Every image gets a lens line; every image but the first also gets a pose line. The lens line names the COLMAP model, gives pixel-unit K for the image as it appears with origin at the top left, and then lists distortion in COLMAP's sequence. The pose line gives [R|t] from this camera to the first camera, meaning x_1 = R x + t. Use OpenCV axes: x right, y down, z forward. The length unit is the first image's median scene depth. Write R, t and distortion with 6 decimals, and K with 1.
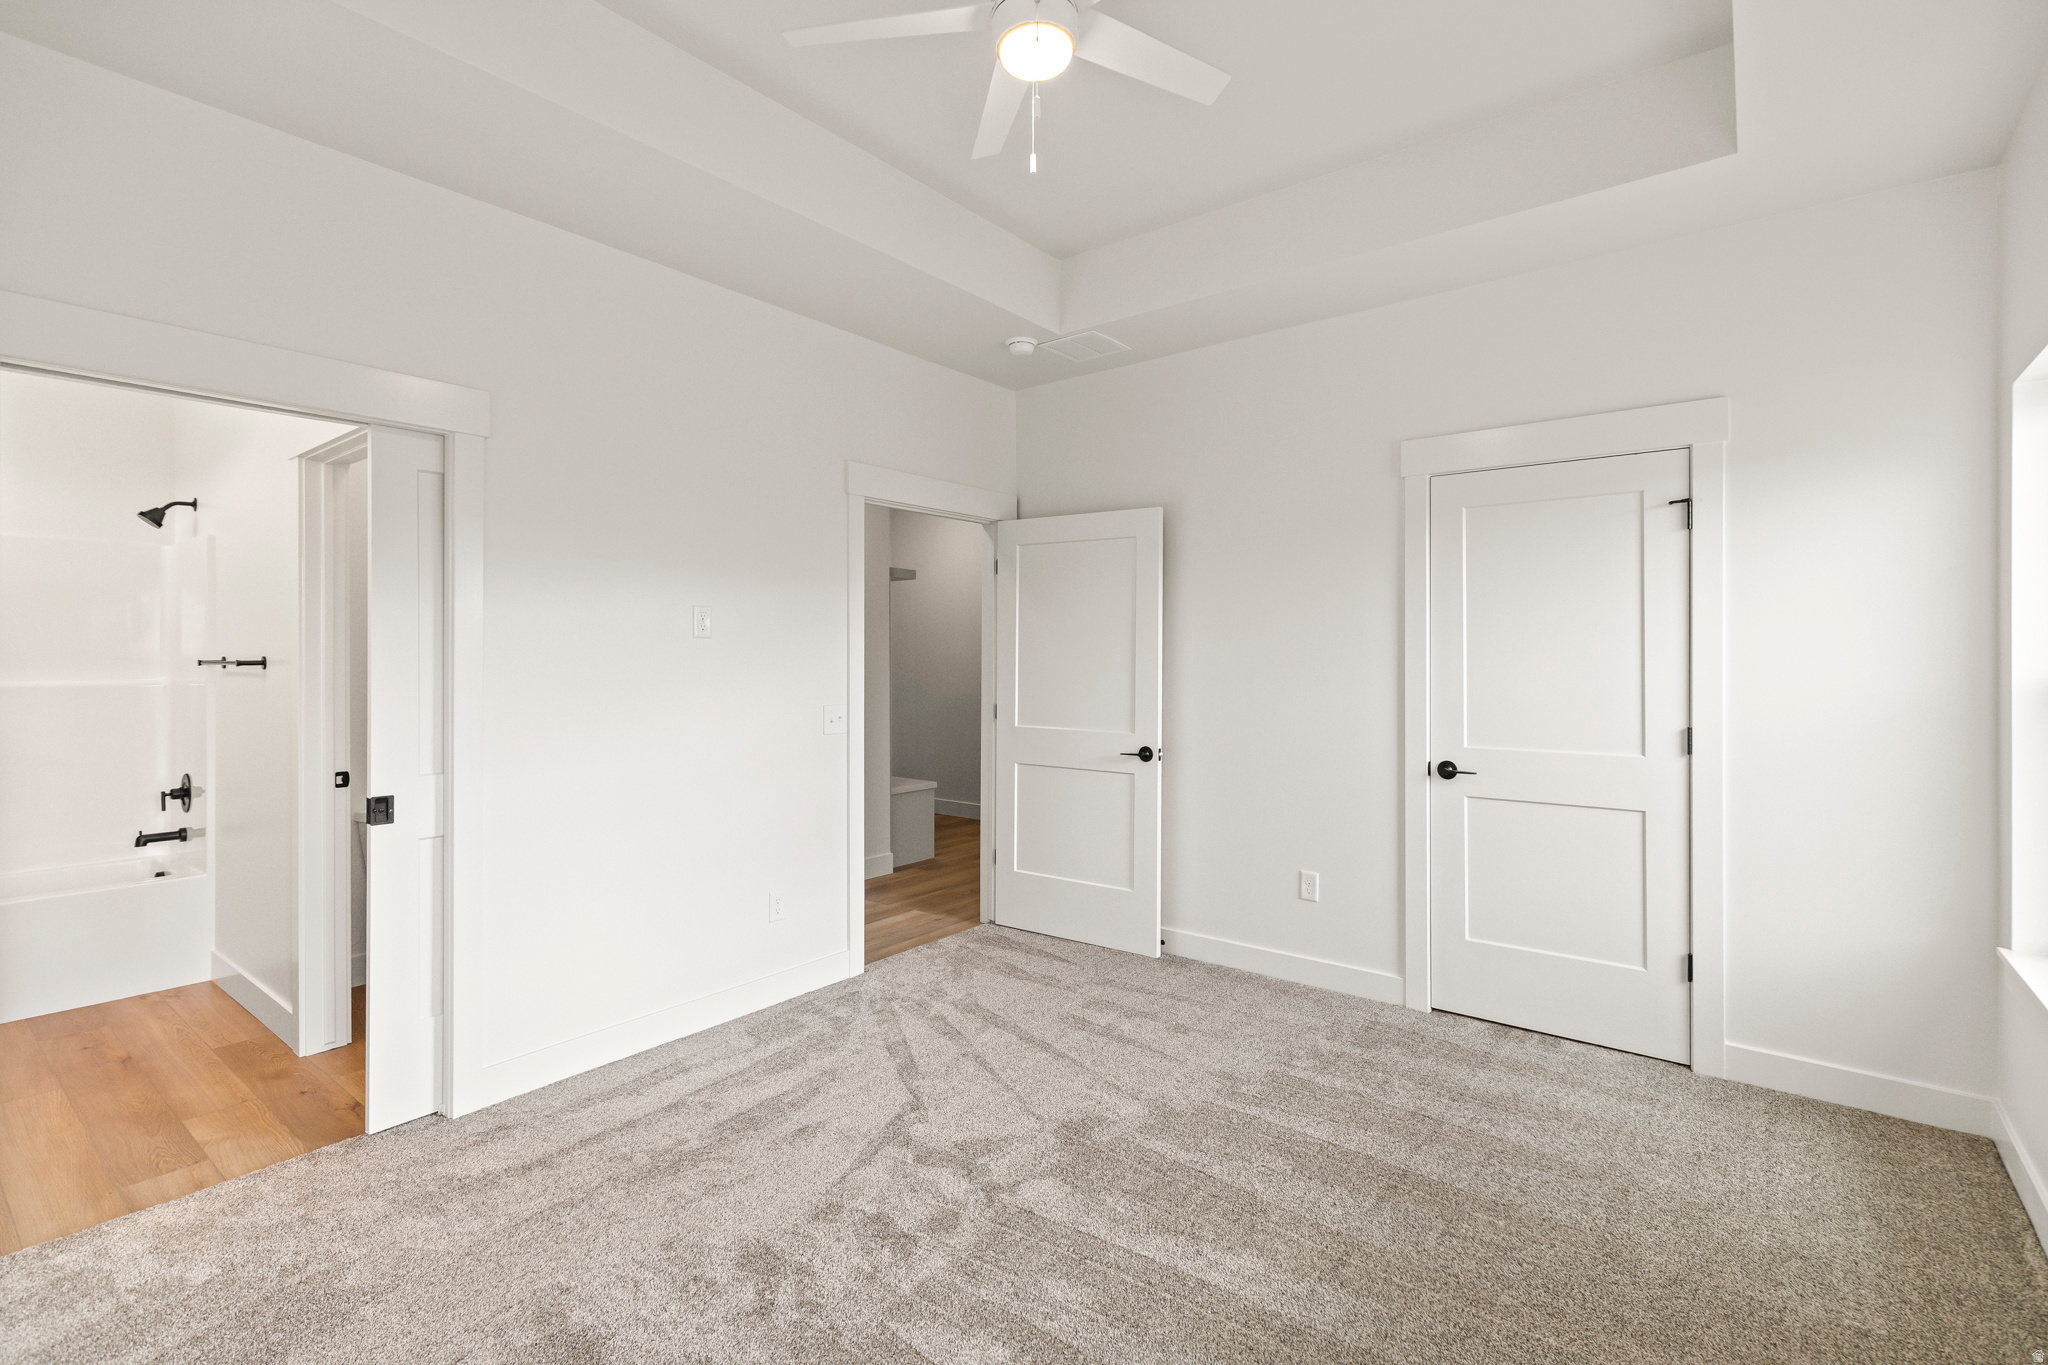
lens RADIAL K [[928.3, 0, 1024.4], [0, 928.3, 670.0], [0, 0, 1]] dist [0.006579, -0.001915]
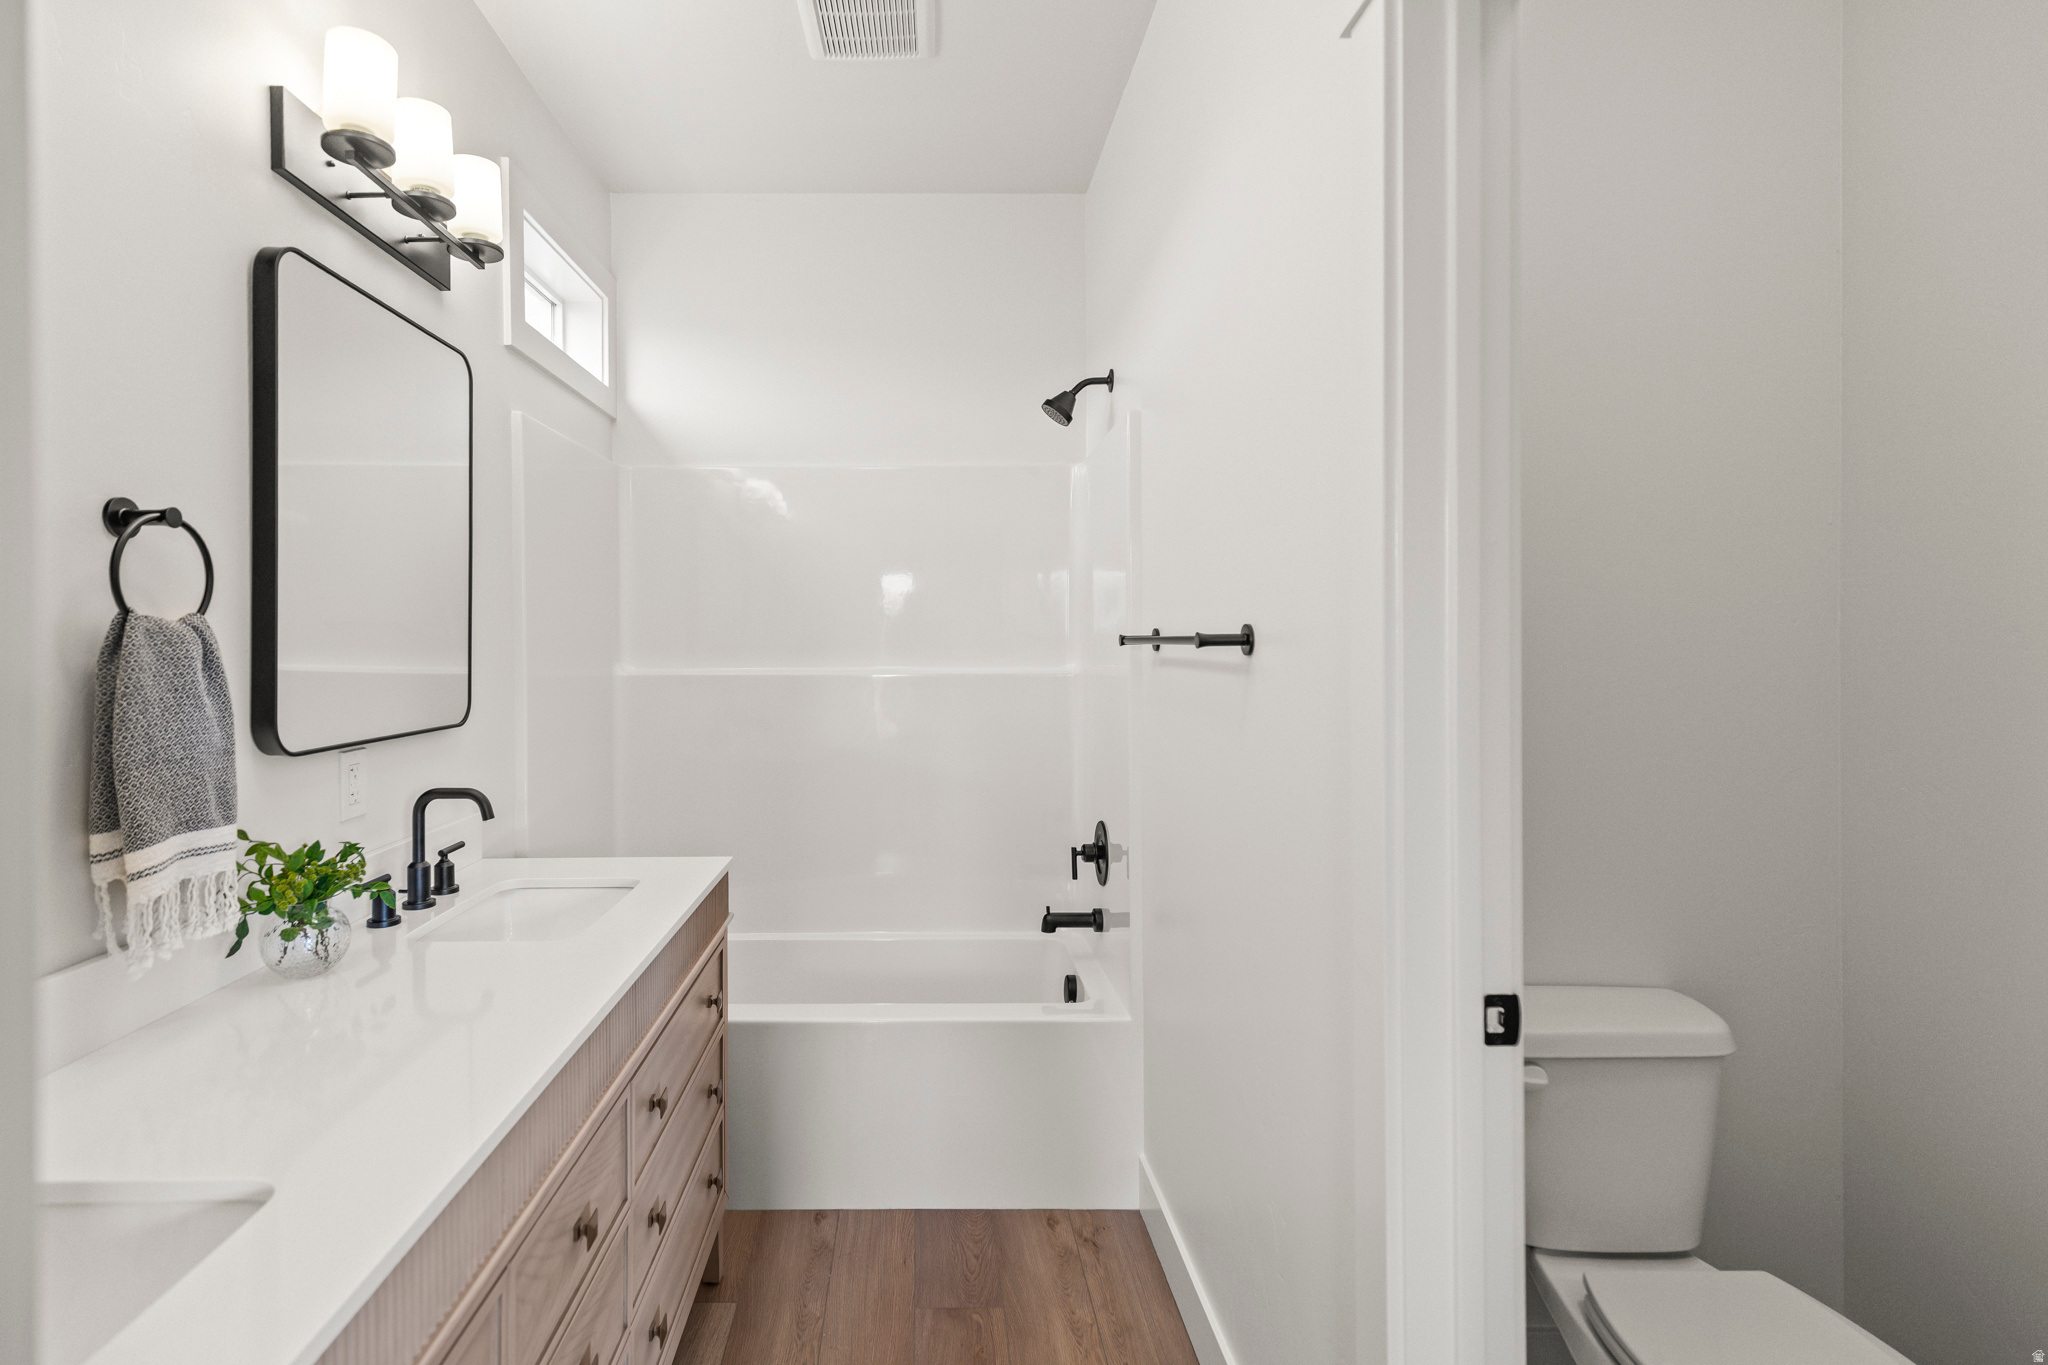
lens RADIAL K [[928.3, 0, 995.4], [0, 928.3, 635.5], [0, 0, 1]] dist [0.006579, -0.001915]
pose [[0.673806, -0.010531, -0.738833, -0.501876], [0.002902, 0.999928, -0.011606, -0.004333], [0.738902, 0.005676, 0.673789, 0.544870]]
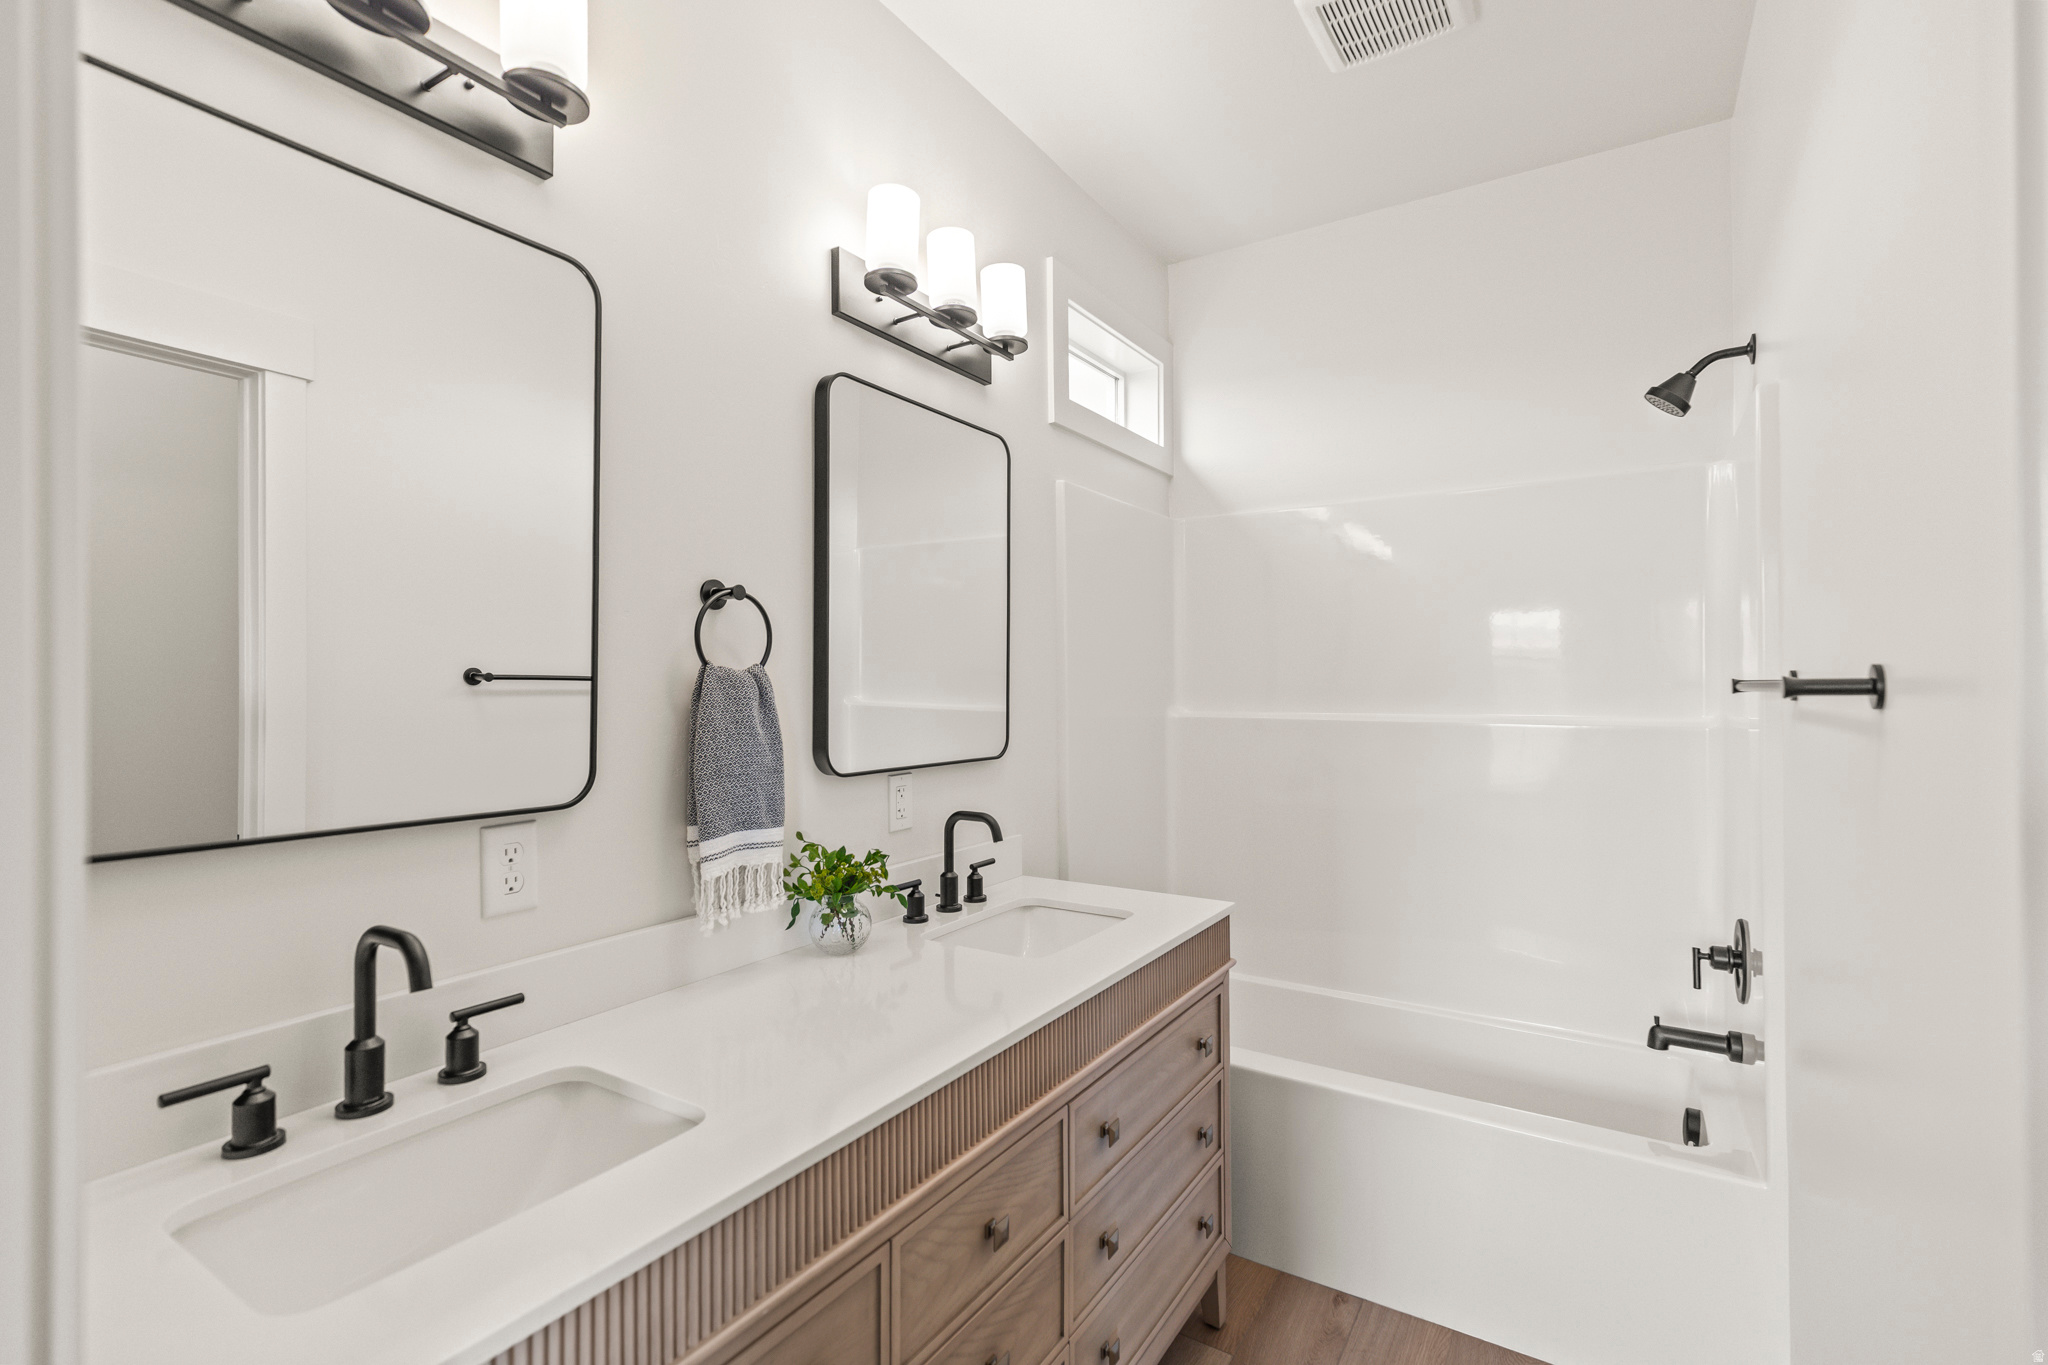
lens RADIAL K [[928.3, 0, 1107.4], [0, 928.3, 673.9], [0, 0, 1]] dist [0.006579, -0.001915]
pose [[0.160502, -0.016316, -0.986901, -0.489061], [-0.003253, 0.999849, -0.017059, -0.005090], [0.987030, 0.005949, 0.160424, 0.615751]]
